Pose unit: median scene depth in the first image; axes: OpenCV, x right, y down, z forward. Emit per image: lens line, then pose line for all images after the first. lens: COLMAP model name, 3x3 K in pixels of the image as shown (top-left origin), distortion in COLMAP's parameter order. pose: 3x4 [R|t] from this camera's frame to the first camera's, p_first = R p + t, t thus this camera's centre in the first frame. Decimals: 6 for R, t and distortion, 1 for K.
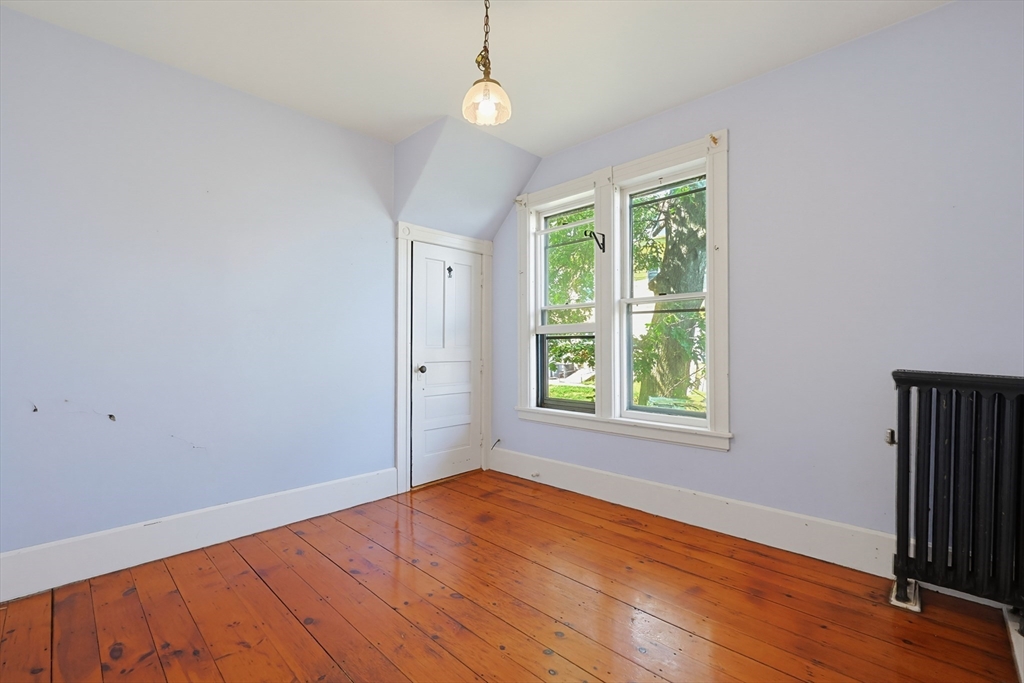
lens RADIAL K [[442.6, 0, 516.7], [0, 442.6, 338.3], [0, 0, 1]] dist [-0.001952, -0.000149]
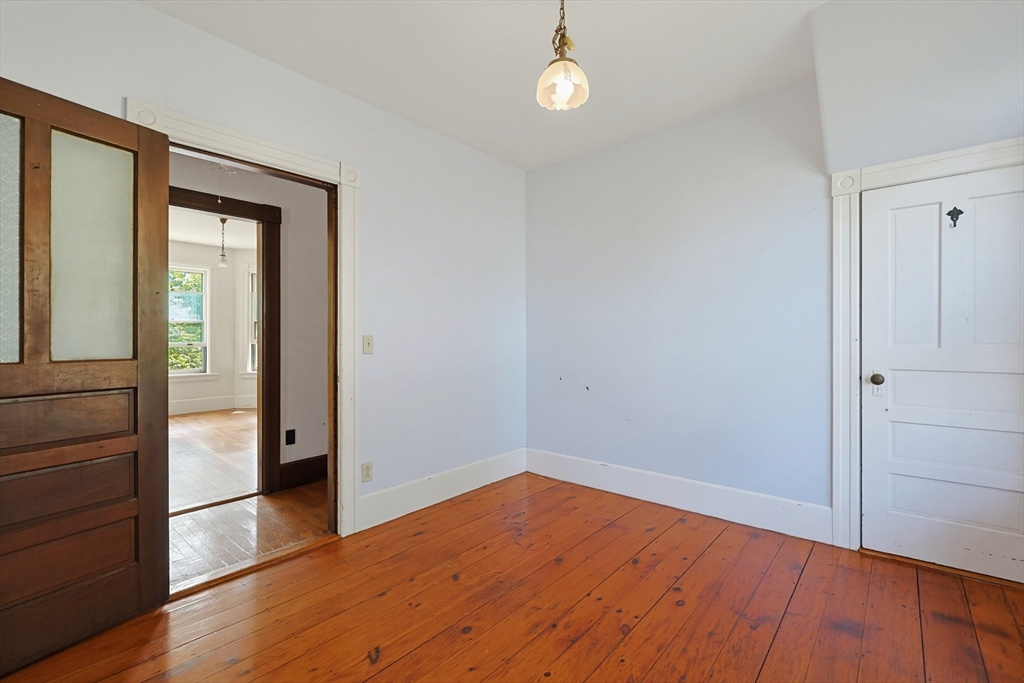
lens RADIAL K [[452.6, 0, 527.0], [0, 452.6, 333.5], [0, 0, 1]] dist [-0.003619, -0.000601]
pose [[0.066444, -0.014774, -0.997681, 0.480078], [0.020803, 0.999694, -0.013418, -0.000788], [0.997573, -0.019863, 0.066731, 0.474954]]
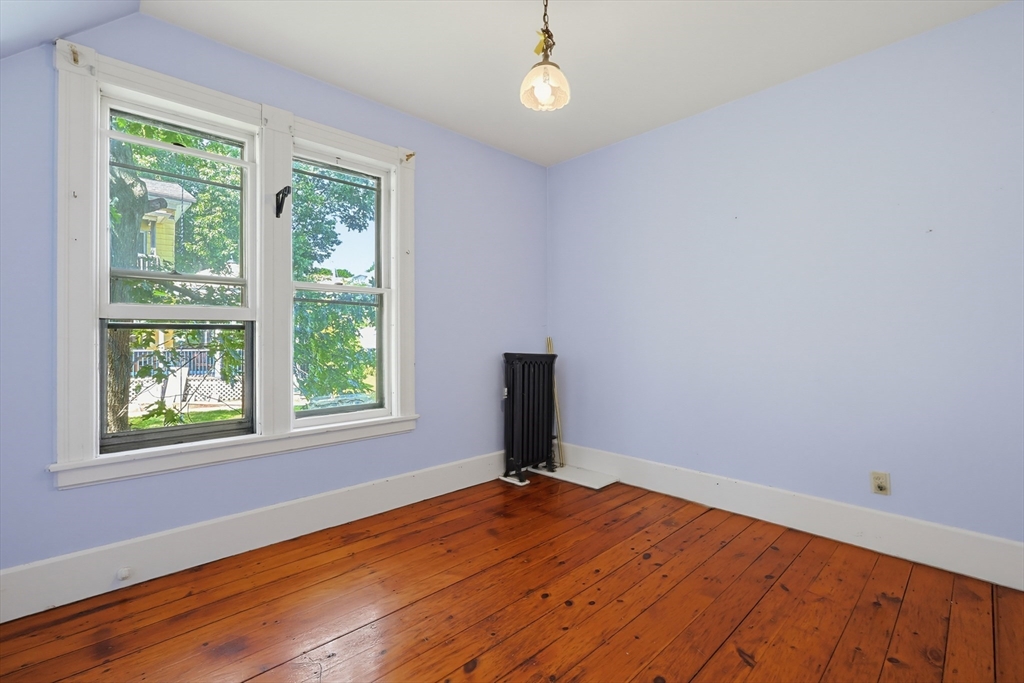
lens RADIAL K [[452.6, 0, 527.0], [0, 452.6, 333.5], [0, 0, 1]] dist [-0.003619, -0.000601]
pose [[0.032363, 0.014081, 0.999377, -0.577215], [-0.011270, 0.999842, -0.013723, 0.012524], [-0.999413, -0.010819, 0.032516, 0.556105]]
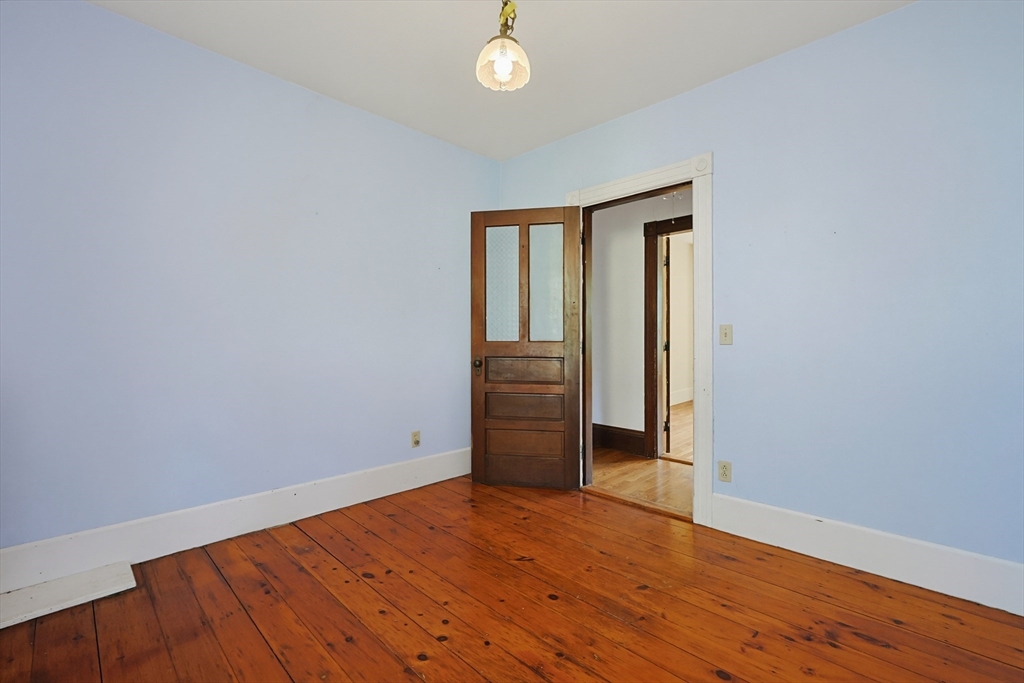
lens RADIAL K [[447.2, 0, 511.7], [0, 447.2, 334.6], [0, 0, 1]] dist [-0.001823, -0.000019]
pose [[-0.999801, 0.000883, 0.019954, -0.056502], [0.000491, 0.999807, -0.019630, 0.017790], [-0.019967, -0.019616, -0.999608, 1.048147]]
